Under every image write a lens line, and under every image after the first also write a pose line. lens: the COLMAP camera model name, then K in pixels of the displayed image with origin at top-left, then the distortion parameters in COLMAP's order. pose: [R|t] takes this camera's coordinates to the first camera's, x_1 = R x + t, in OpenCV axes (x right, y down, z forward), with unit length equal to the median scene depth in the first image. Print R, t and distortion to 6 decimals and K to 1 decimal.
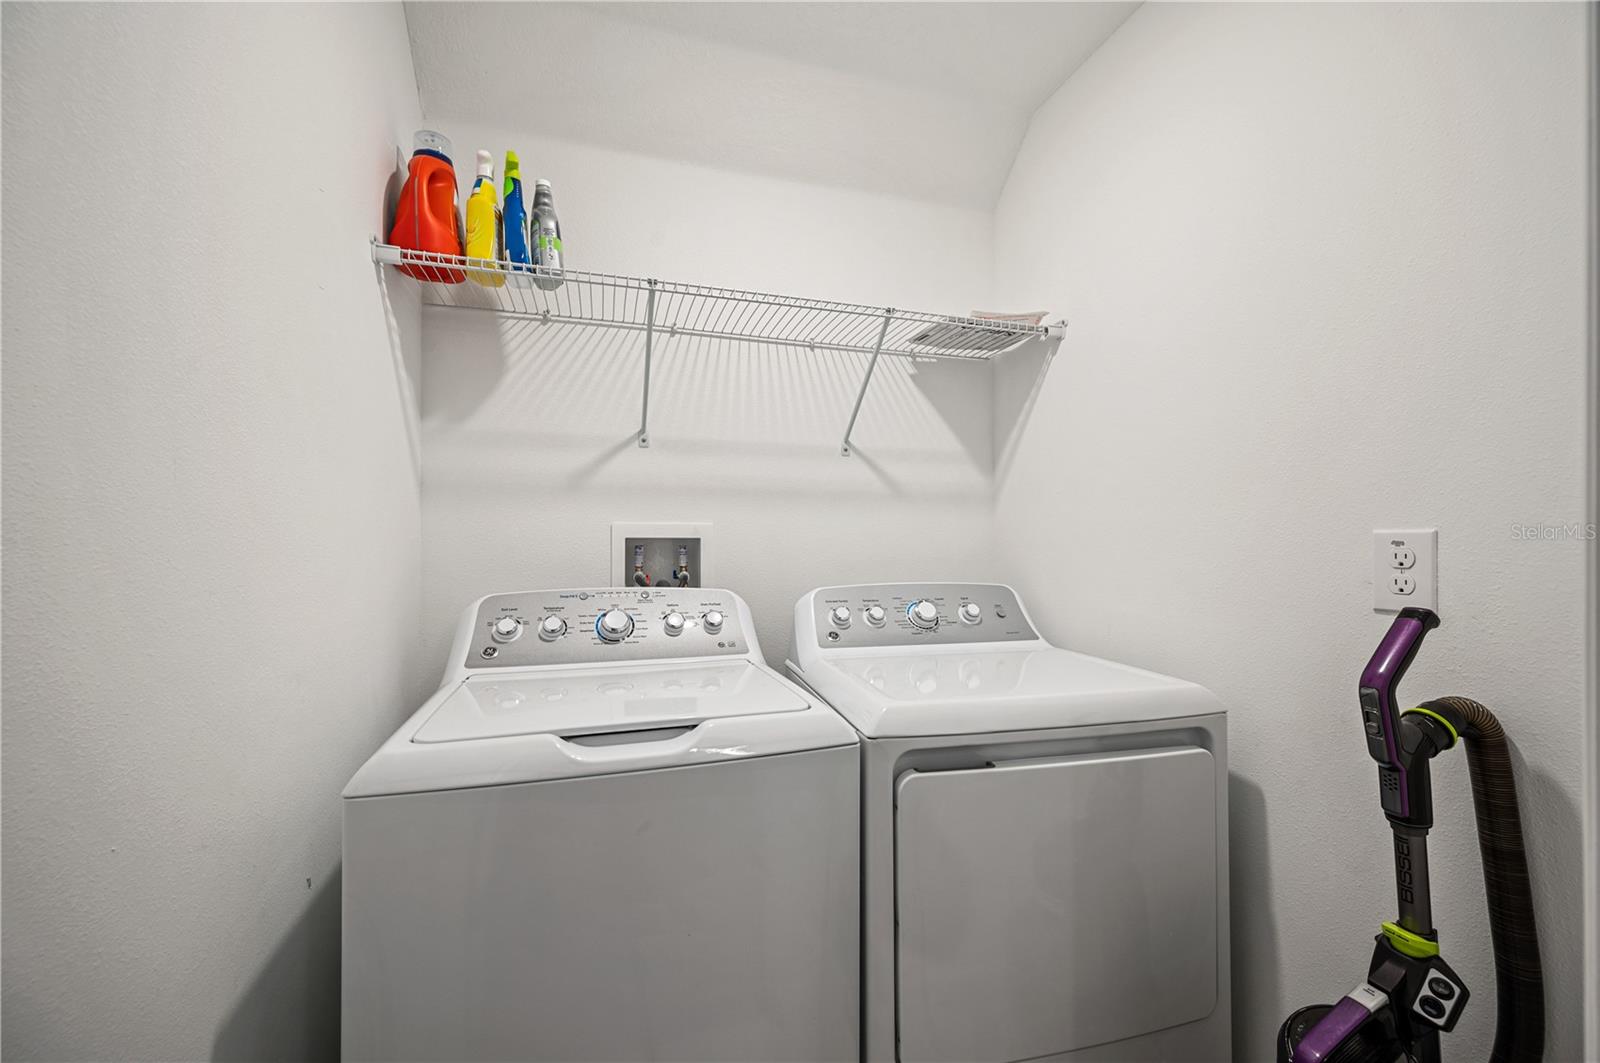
lens RADIAL K [[635.2, 0, 800.4], [0, 635.2, 520.6], [0, 0, 1]] dist [0.000061, 0.000118]
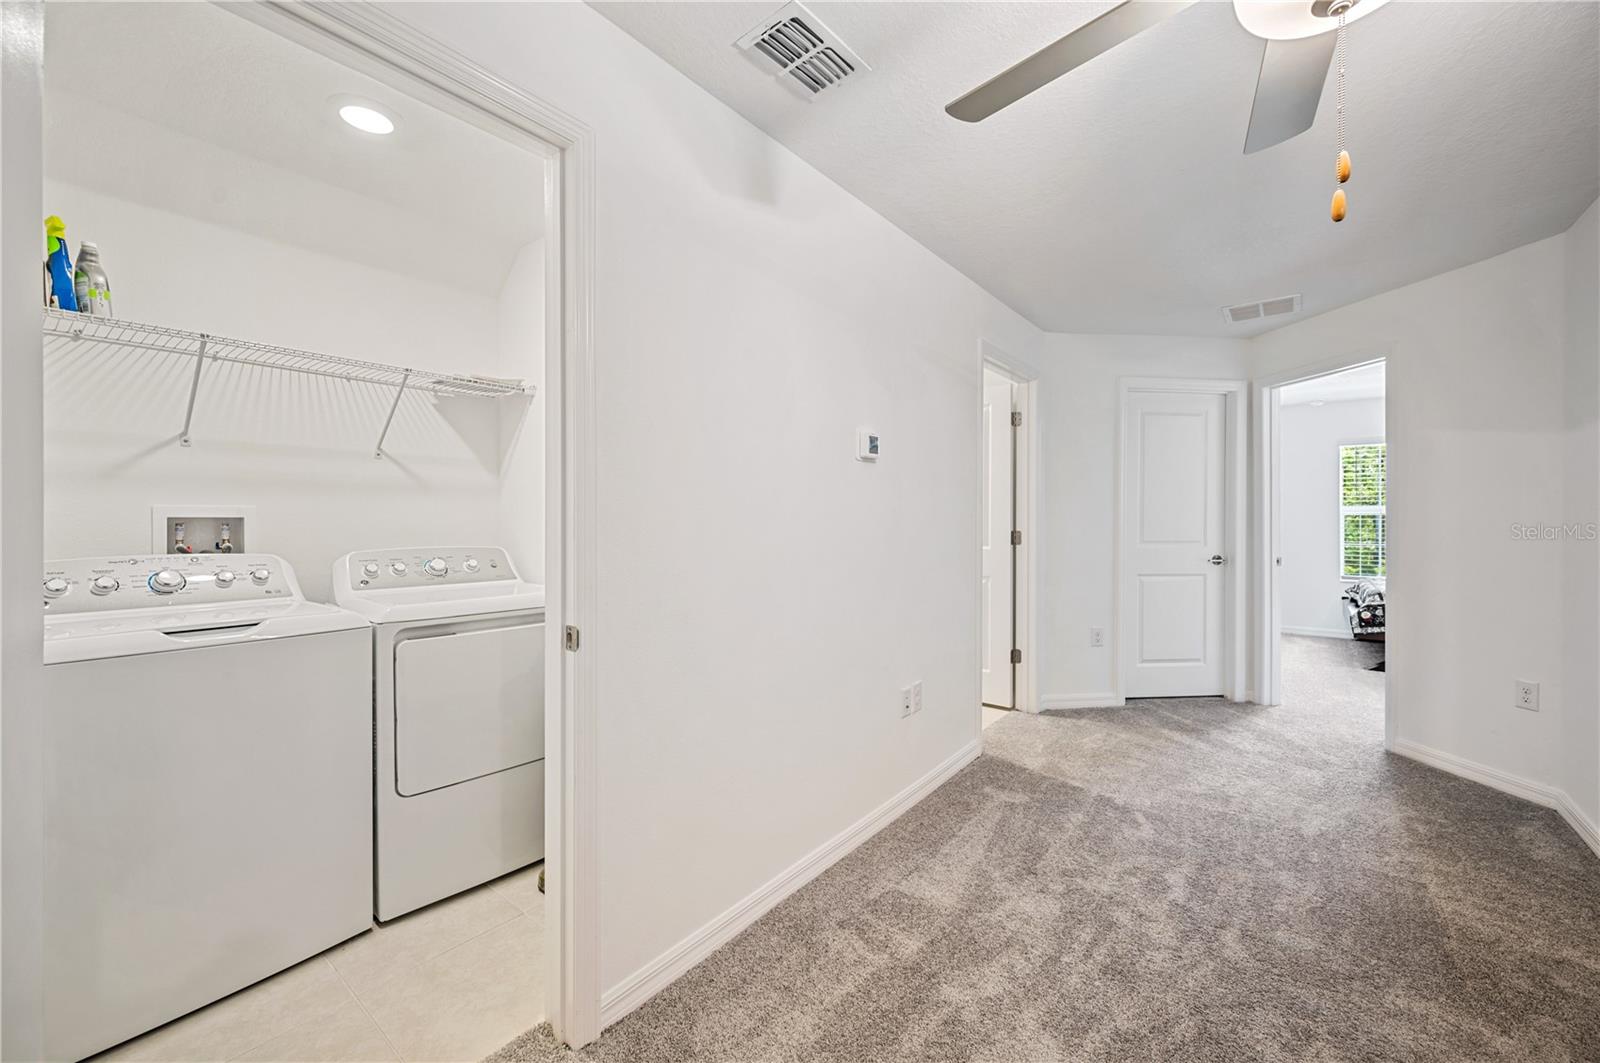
lens RADIAL K [[635.2, 0, 800.4], [0, 635.2, 520.6], [0, 0, 1]] dist [0.000061, 0.000118]
pose [[0.818360, -0.002187, 0.574701, 0.031806], [-0.018178, 0.999394, 0.029688, -0.027380], [-0.574418, -0.034743, 0.817825, -0.789851]]
